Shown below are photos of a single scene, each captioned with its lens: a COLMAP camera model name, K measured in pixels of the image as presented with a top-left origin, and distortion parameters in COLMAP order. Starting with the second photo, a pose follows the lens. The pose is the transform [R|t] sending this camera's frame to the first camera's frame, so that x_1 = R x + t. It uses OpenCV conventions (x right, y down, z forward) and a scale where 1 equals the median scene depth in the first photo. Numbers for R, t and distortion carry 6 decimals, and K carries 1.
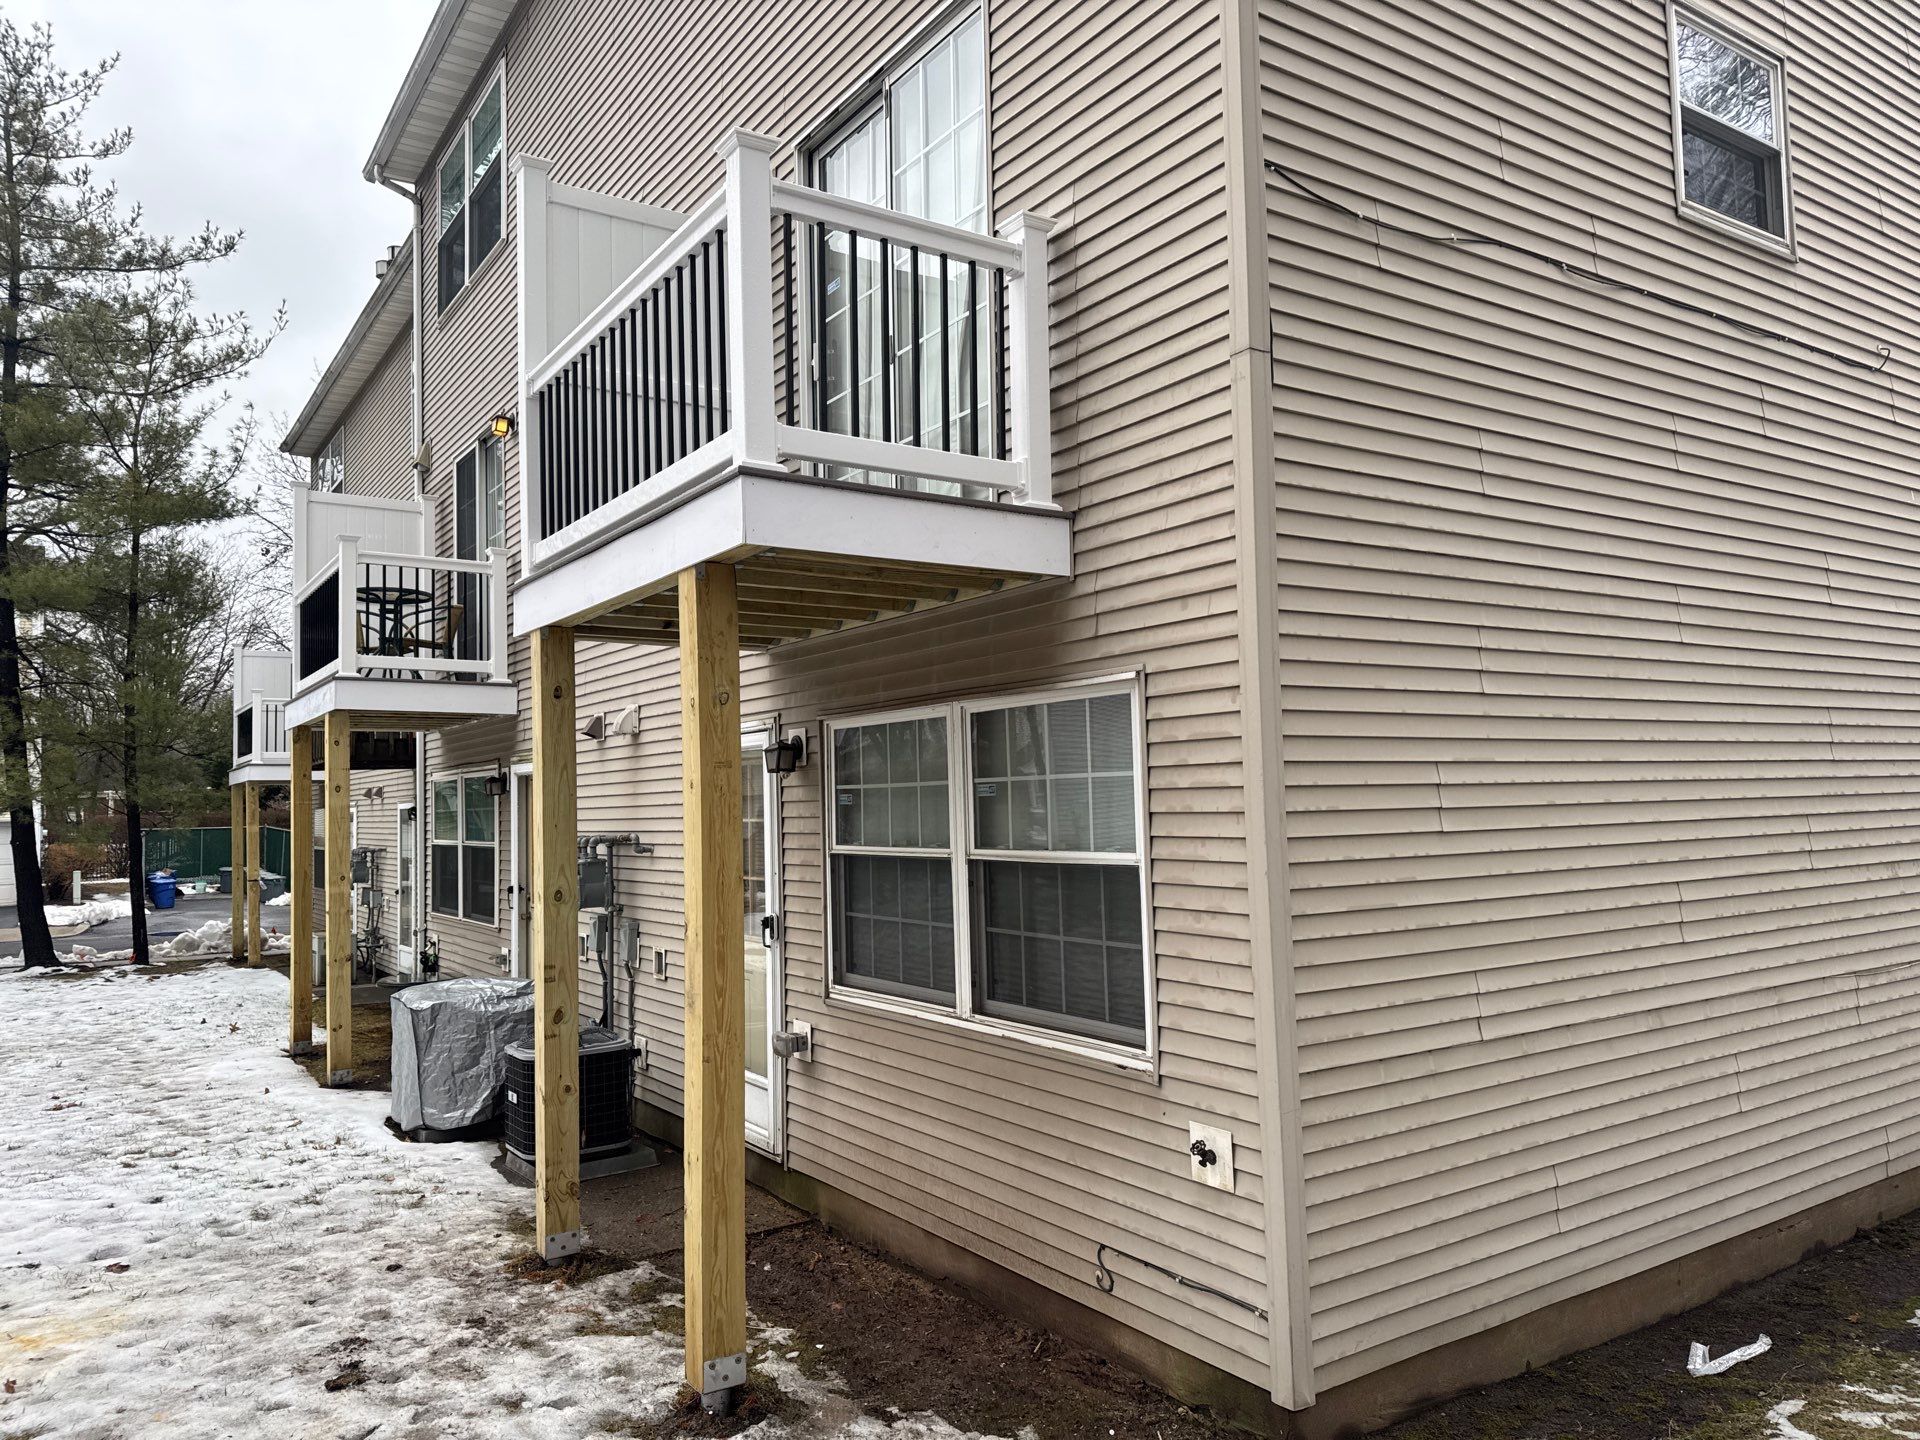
lens RADIAL K [[1362.5, 0, 960.0], [0, 1362.5, 720.0], [0, 0, 1]] dist [0.004247, -0.006019]
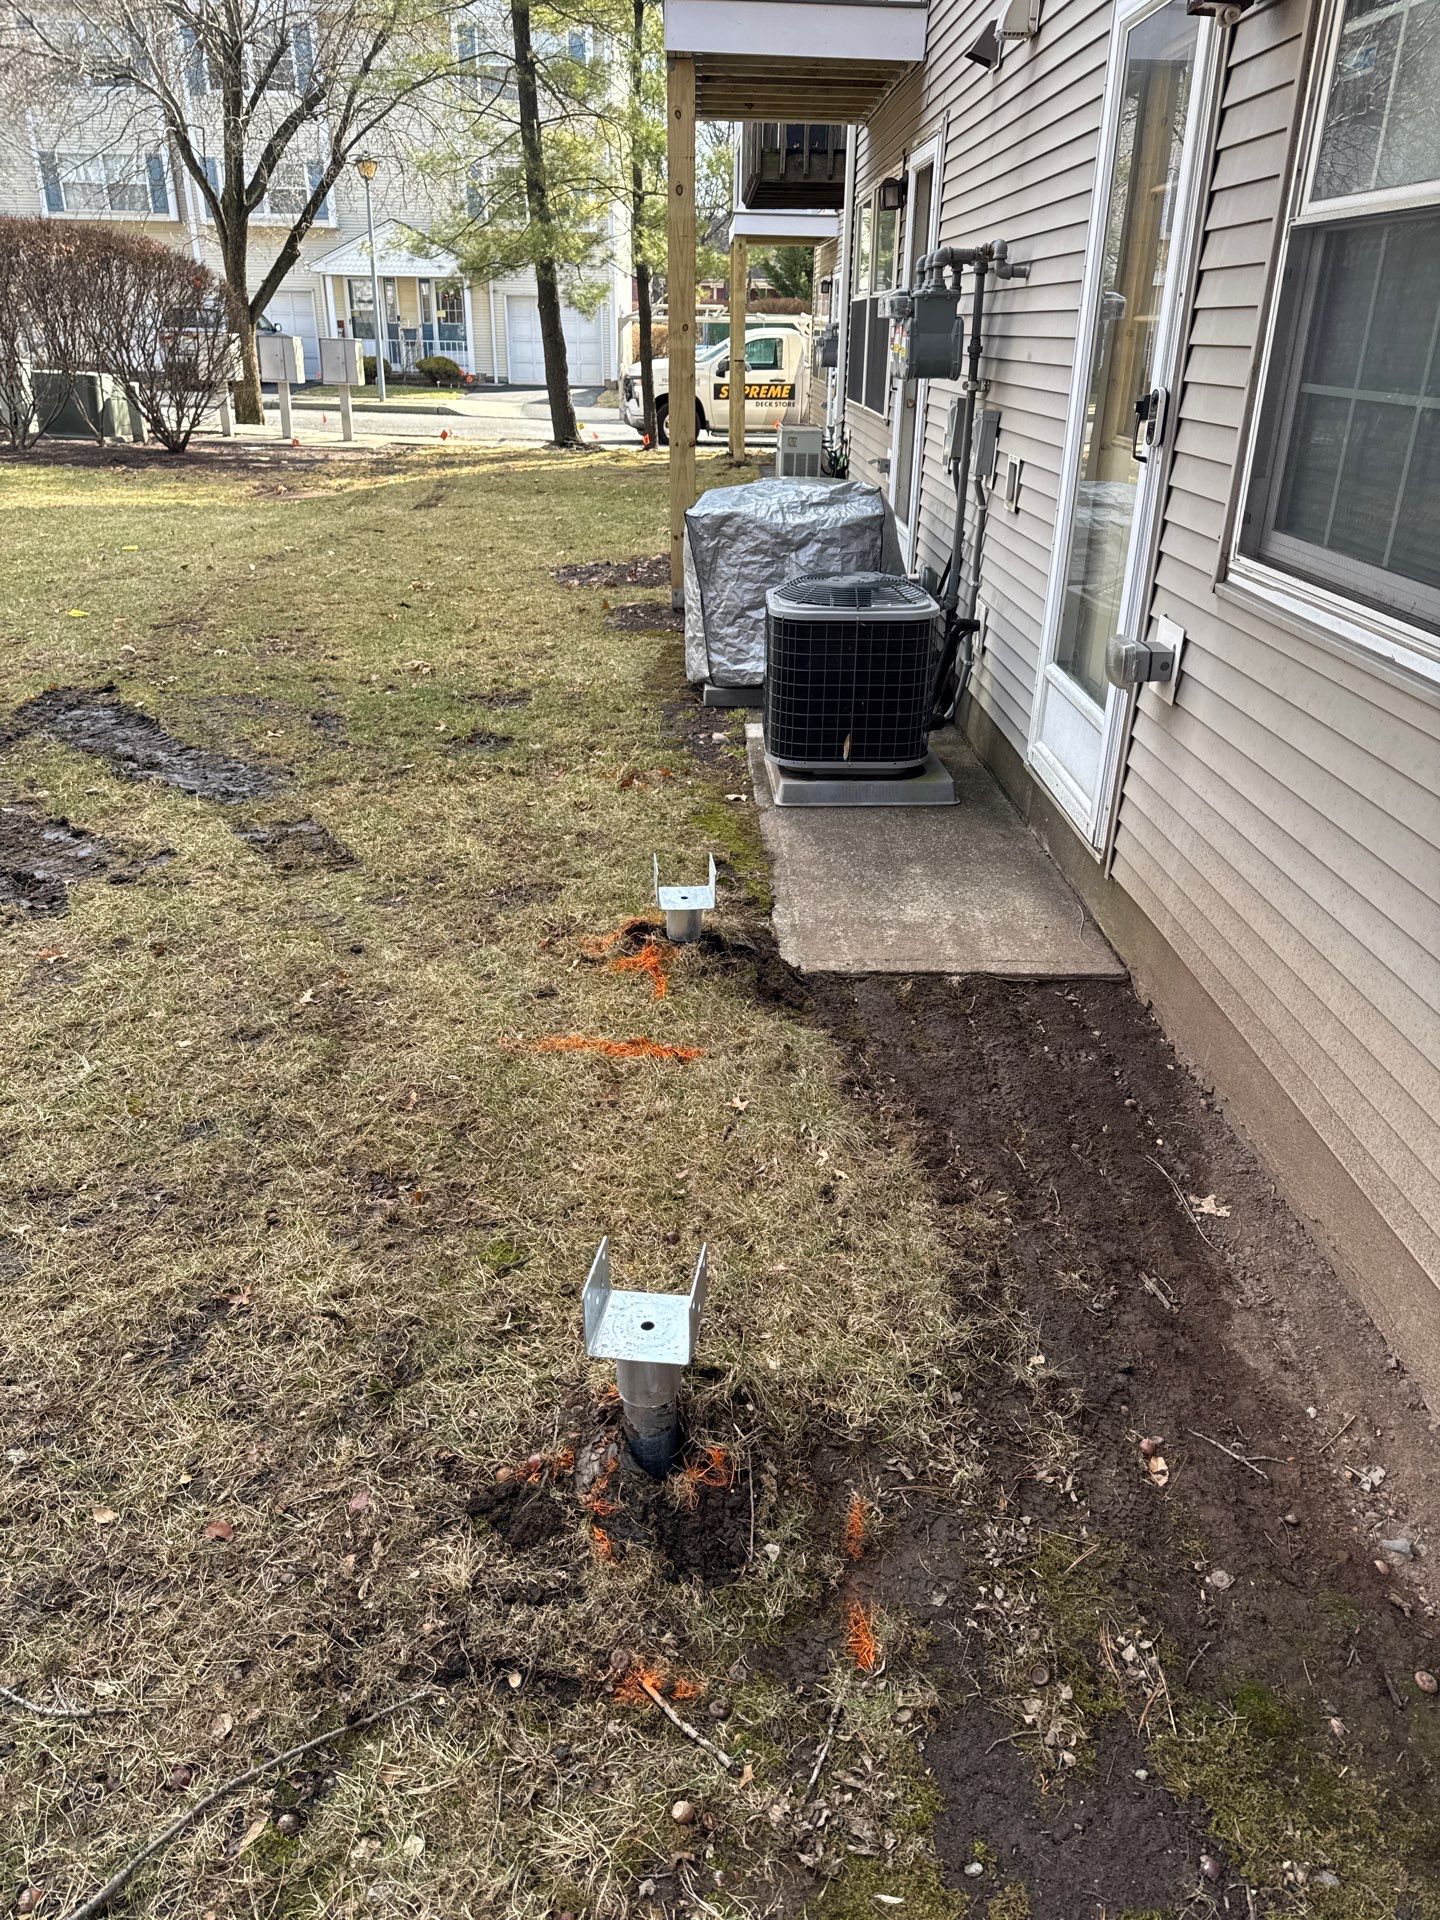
lens RADIAL K [[1362.5, 0, 720.0], [0, 1362.5, 960.0], [0, 0, 1]] dist [0.004247, -0.006019]
pose [[0.836744, 0.275251, -0.473388, 0.016176], [-0.016857, 0.877025, 0.480150, 0.097842], [0.547335, -0.393782, 0.738485, 0.517631]]
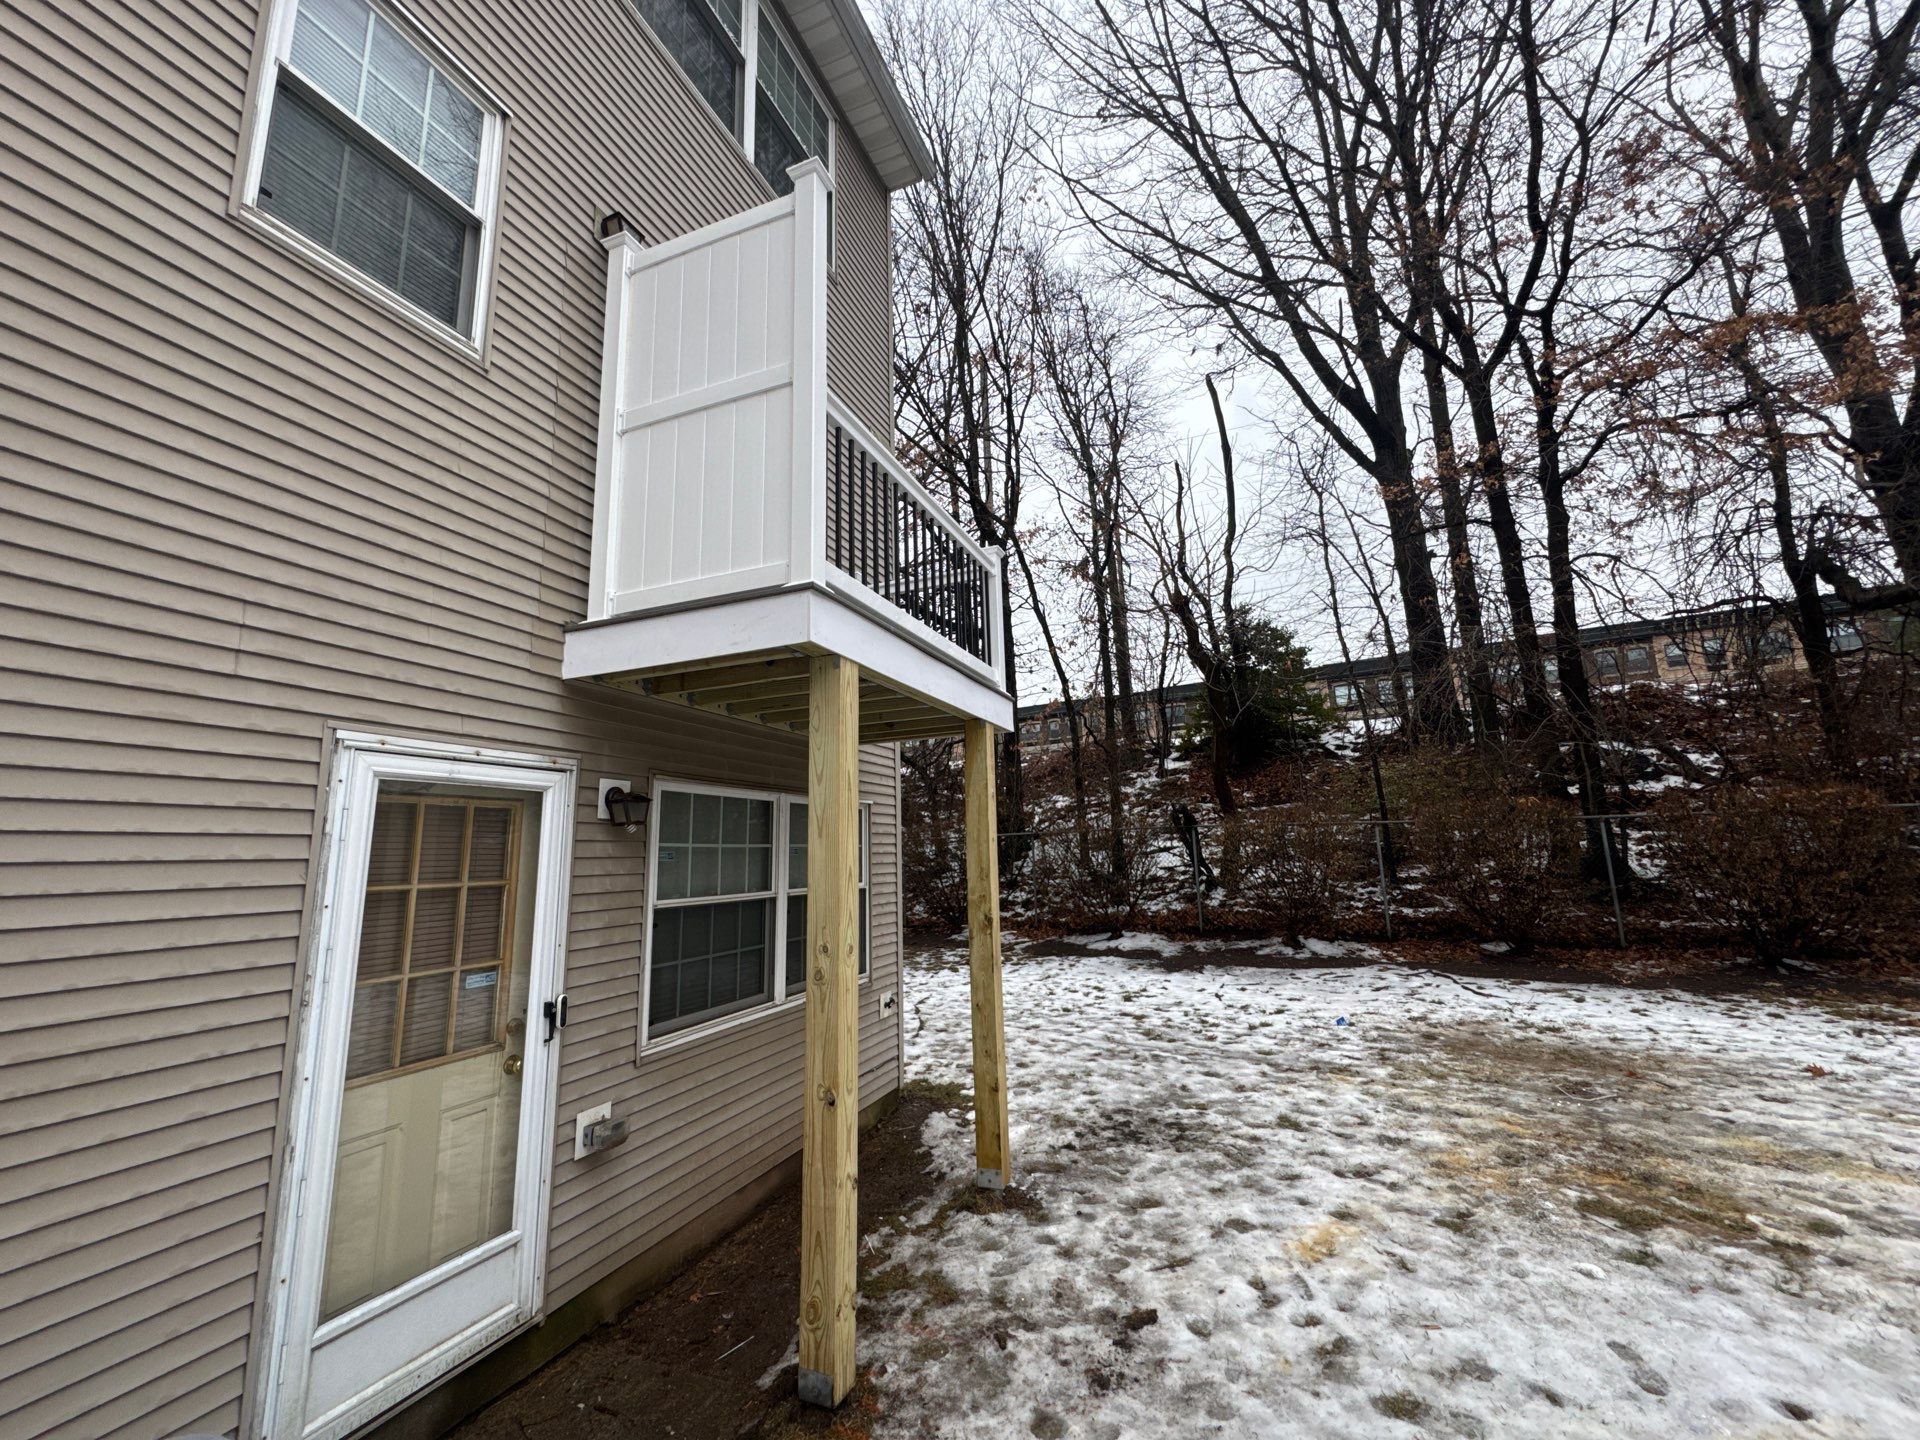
lens RADIAL K [[778.3, 0, 960.0], [0, 778.3, 720.0], [0, 0, 1]] dist [0.000167, -0.000001]
pose [[-0.574962, 0.183146, 0.797418, -0.764363], [-0.007647, 0.973379, -0.229073, 0.096699], [-0.818144, -0.137806, -0.558256, 1.207876]]
